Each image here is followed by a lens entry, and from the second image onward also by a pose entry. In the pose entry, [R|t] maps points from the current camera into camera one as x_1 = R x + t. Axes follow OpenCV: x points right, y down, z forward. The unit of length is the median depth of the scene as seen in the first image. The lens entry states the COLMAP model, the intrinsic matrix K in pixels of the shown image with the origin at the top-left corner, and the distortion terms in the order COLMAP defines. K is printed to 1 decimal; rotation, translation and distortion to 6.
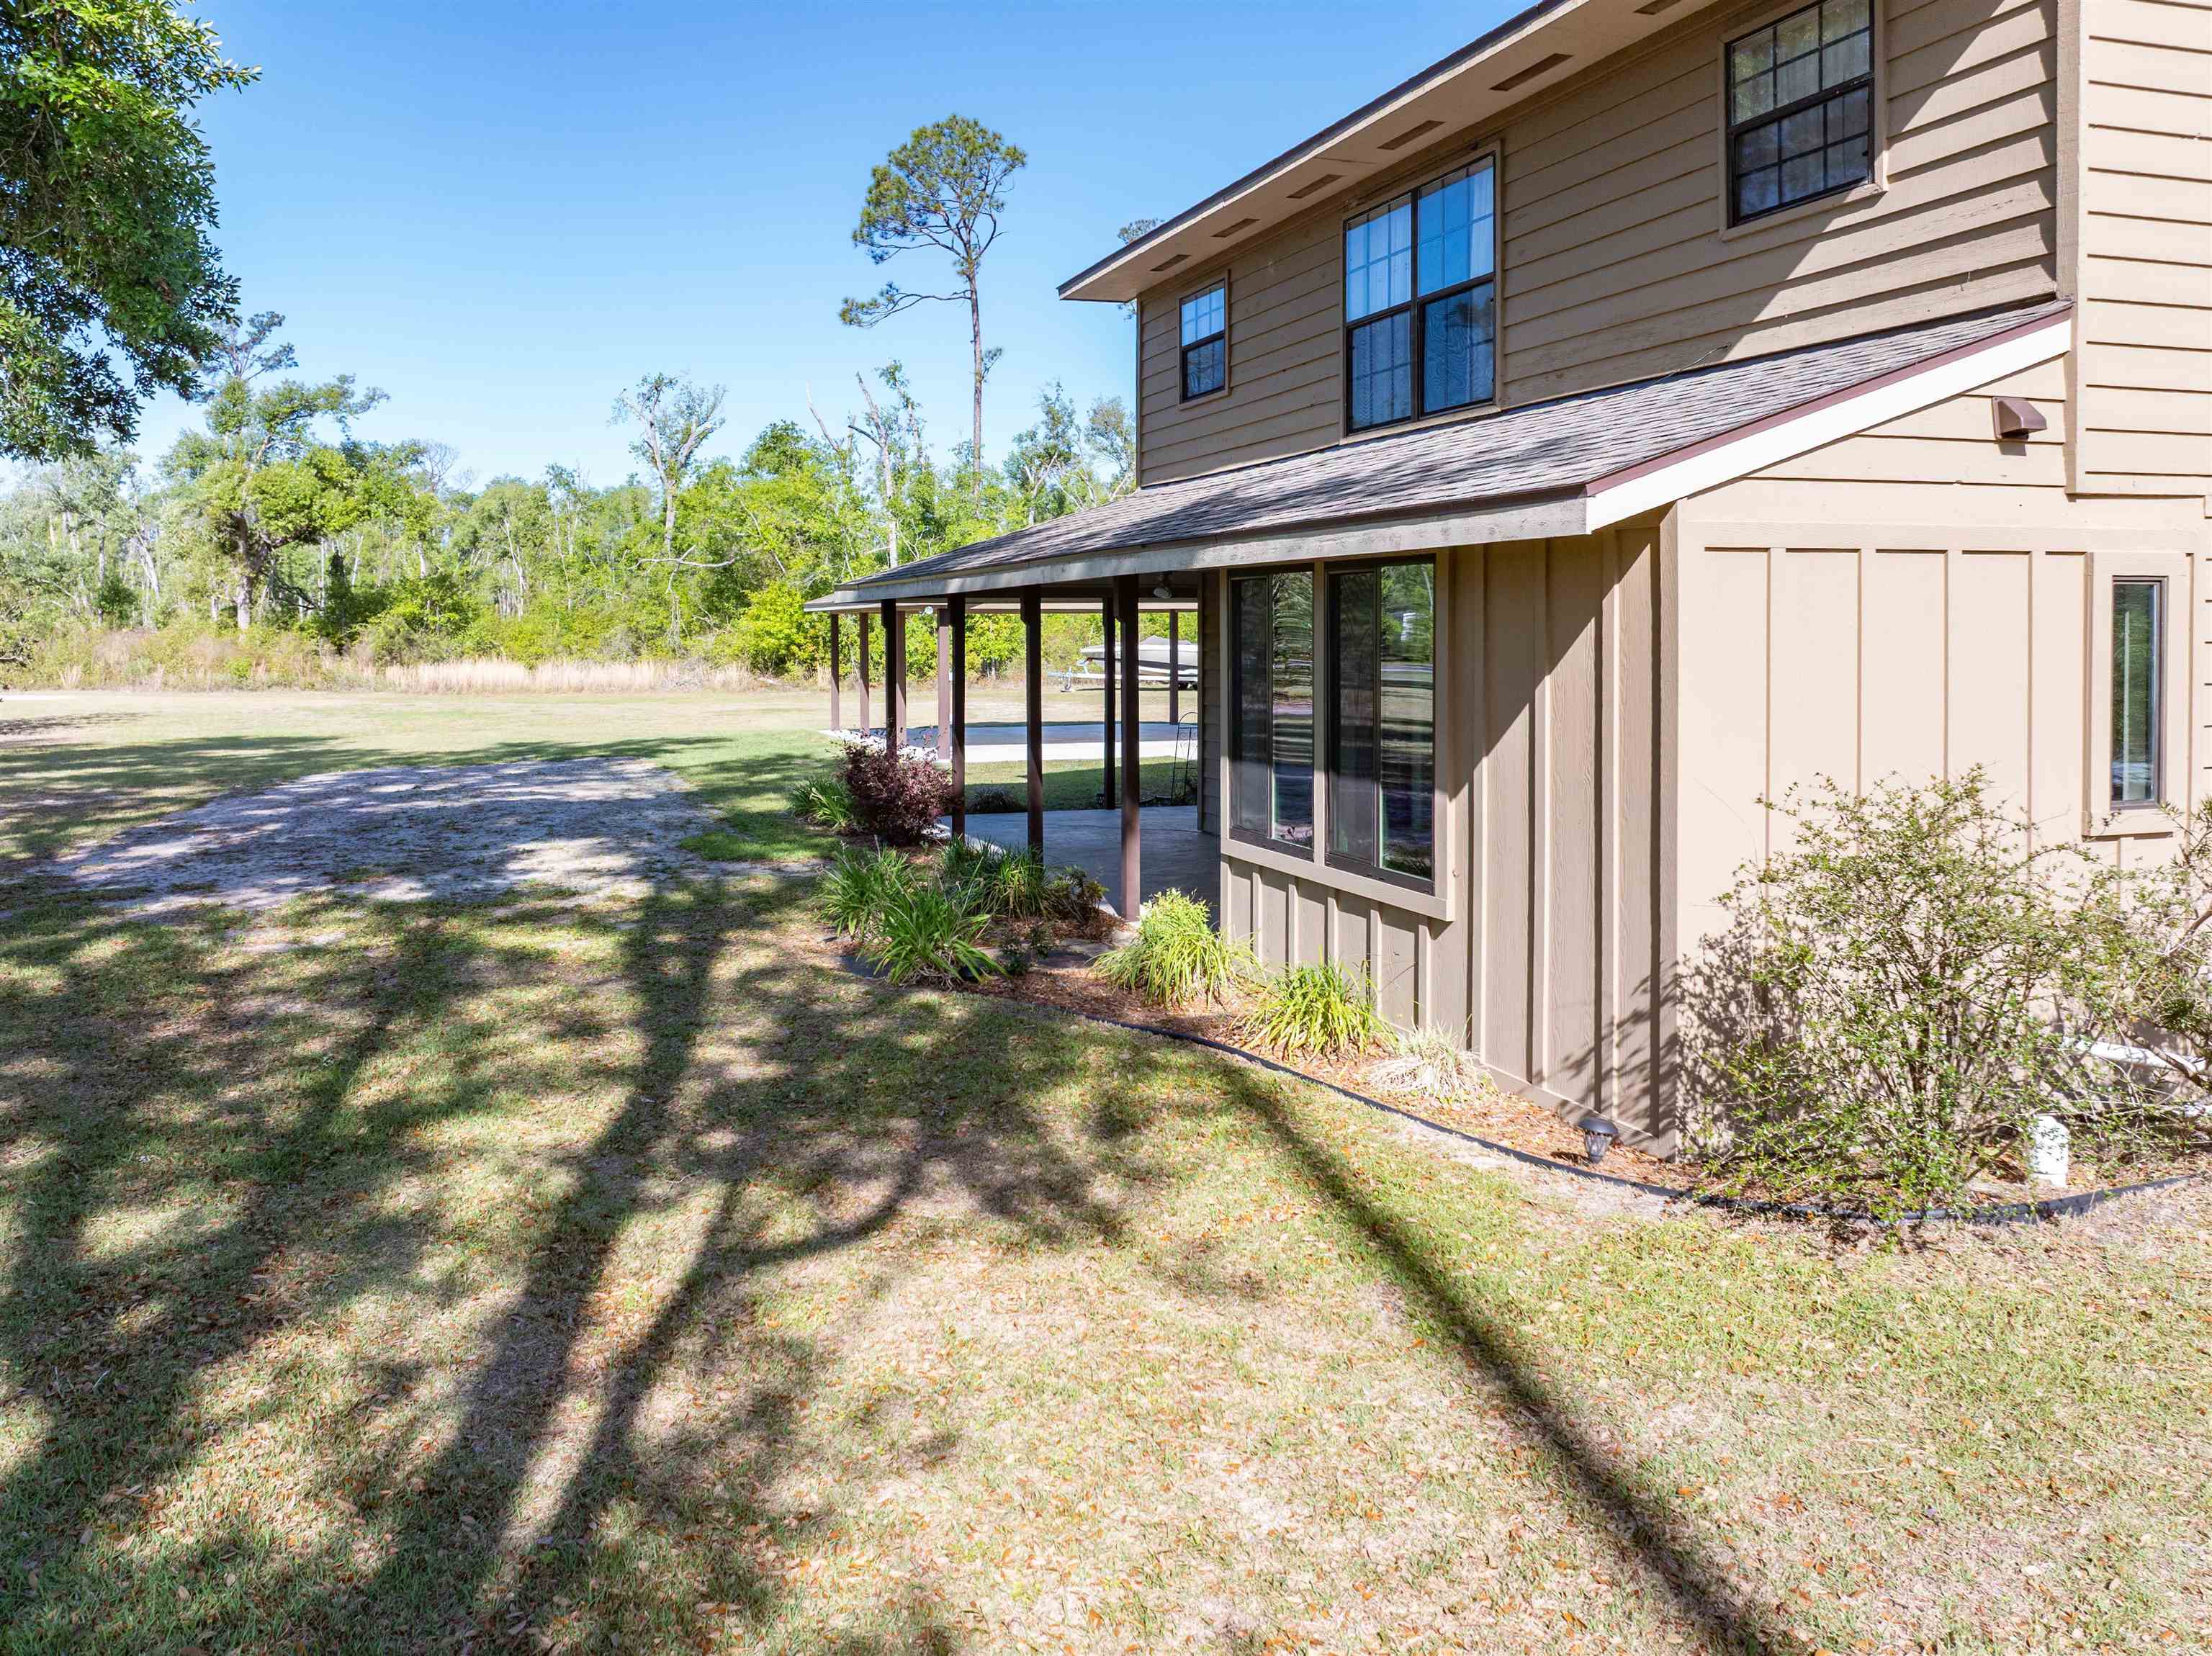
lens RADIAL K [[1609.2, 0, 955.7], [0, 1609.2, 670.1], [0, 0, 1]] dist [-0.043741, 0.006354]
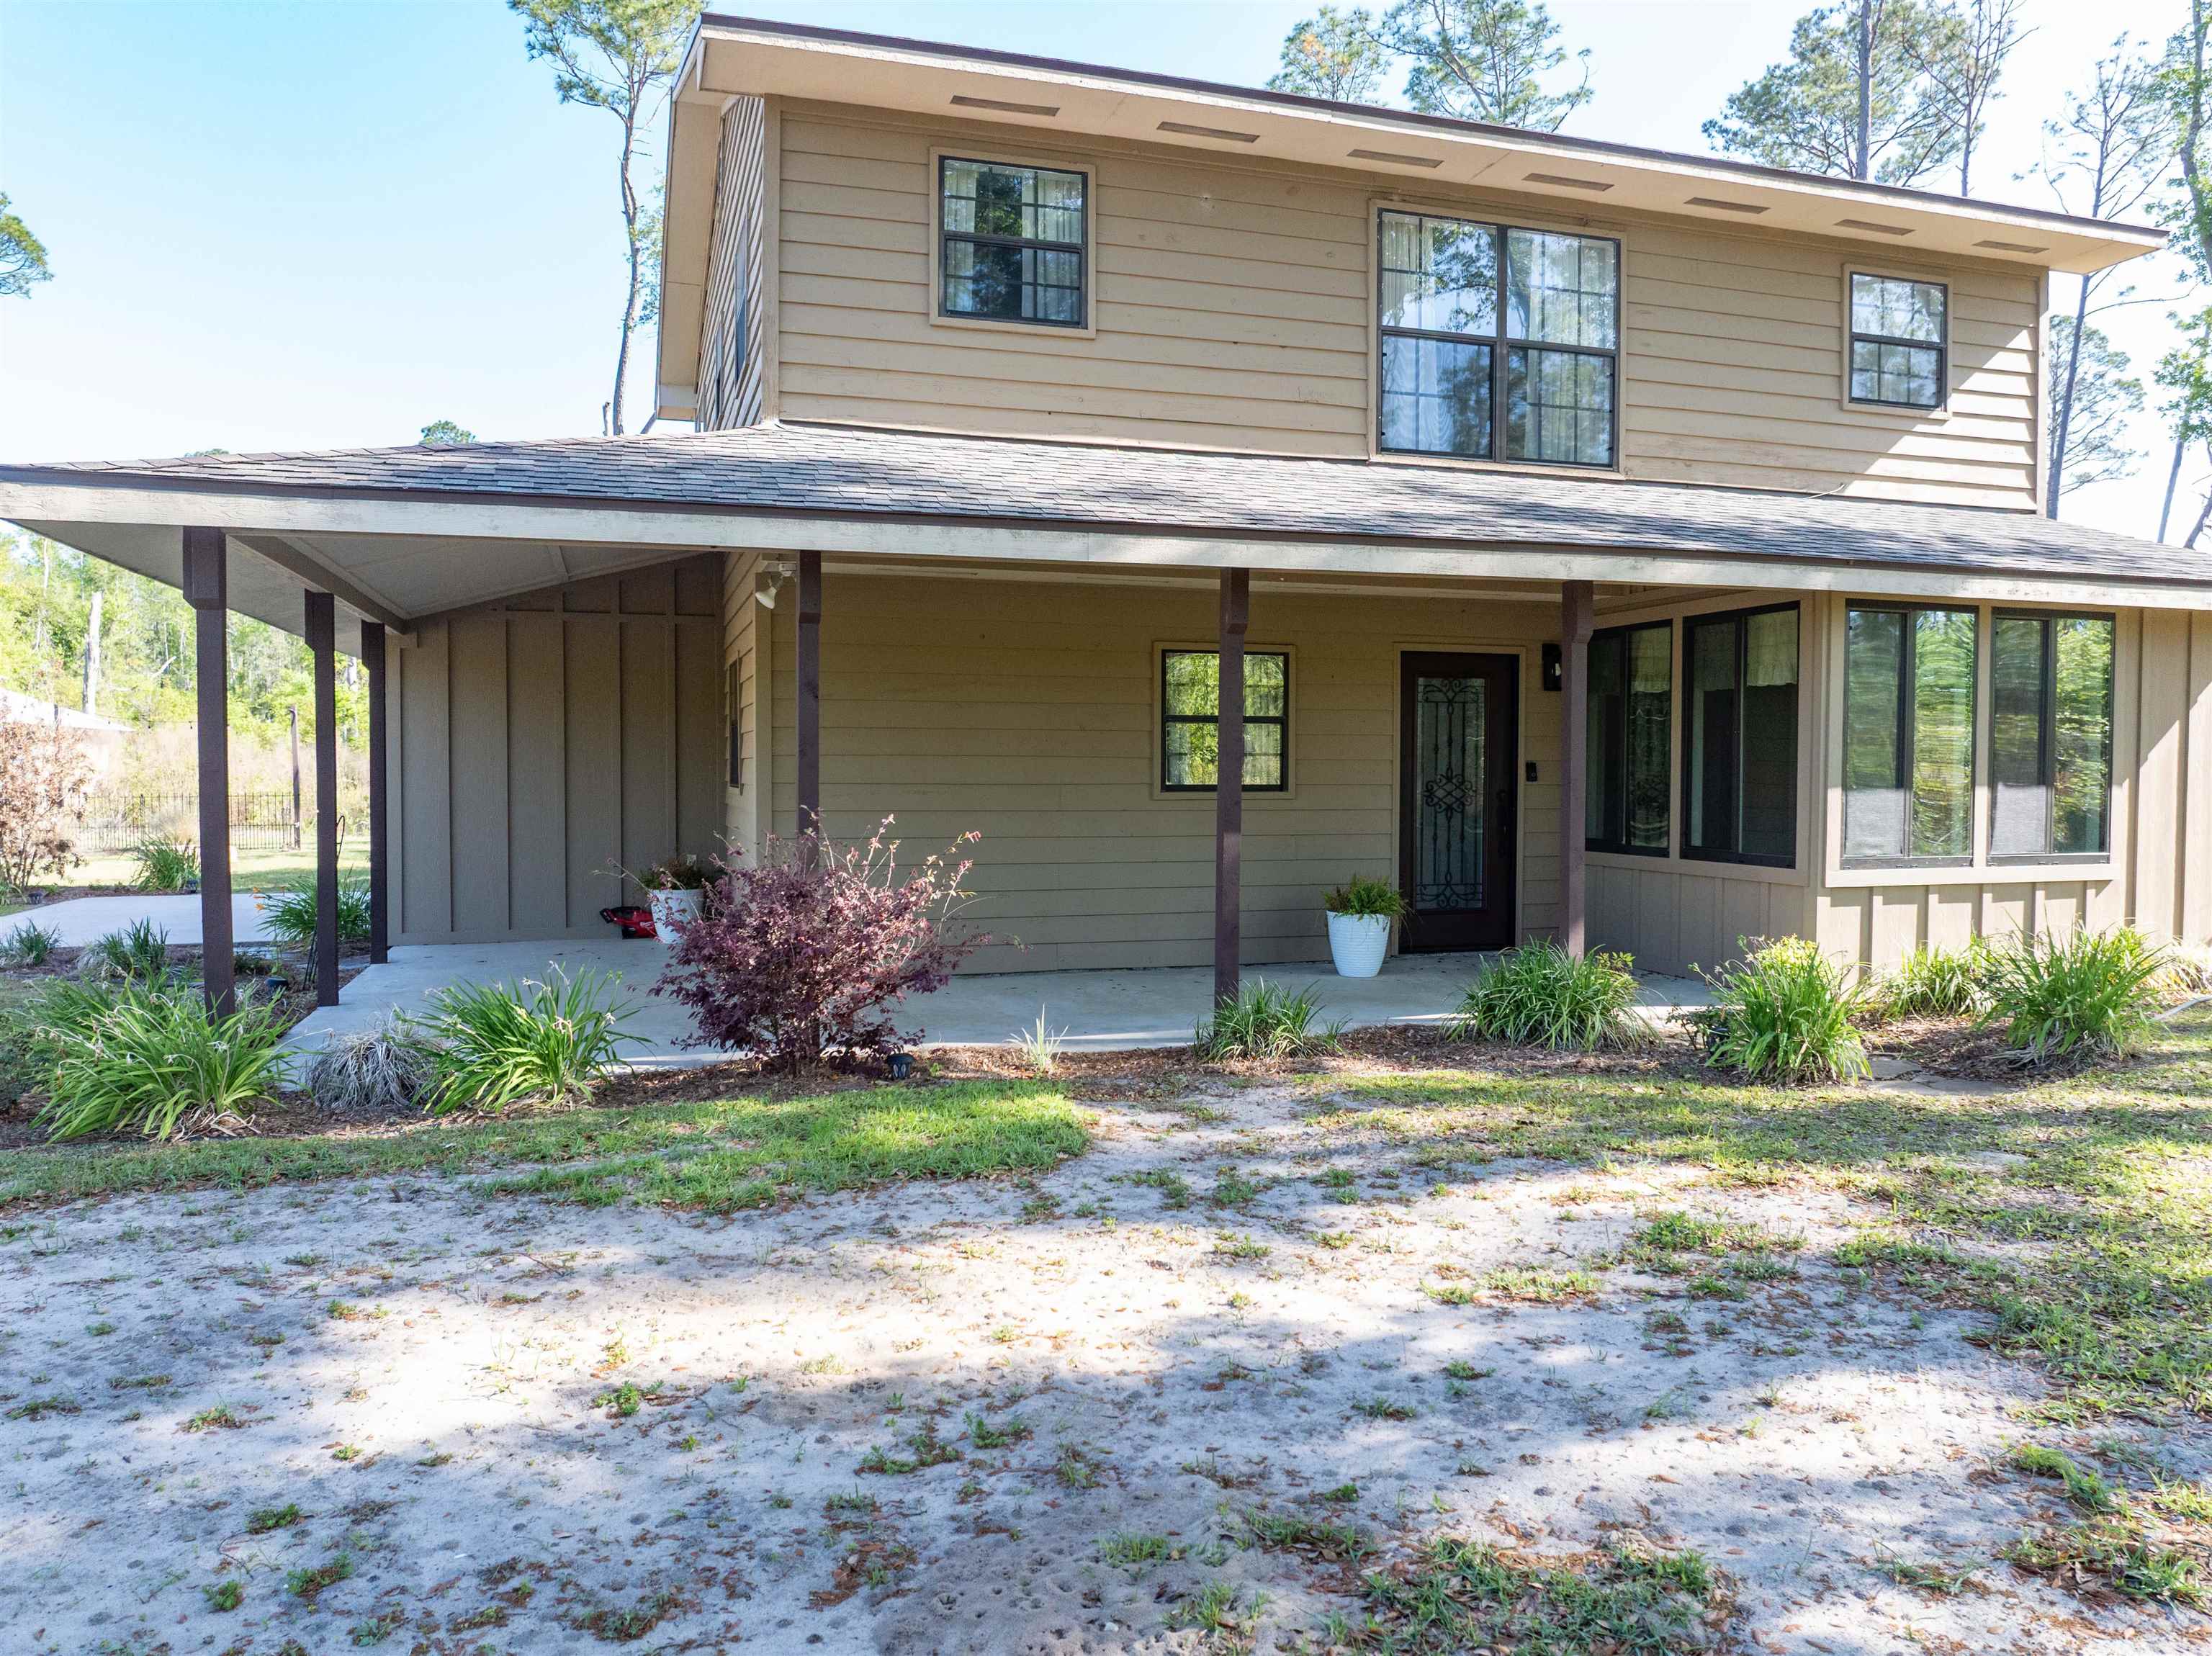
lens RADIAL K [[1558.3, 0, 1104.7], [0, 1558.3, 823.1], [0, 0, 1]] dist [-0.034248, -0.001152]
pose [[-0.014516, -0.034986, 0.999282, -1.010108], [0.020900, 0.999159, 0.035285, 0.042203], [-0.999676, 0.021398, -0.013773, 1.896209]]
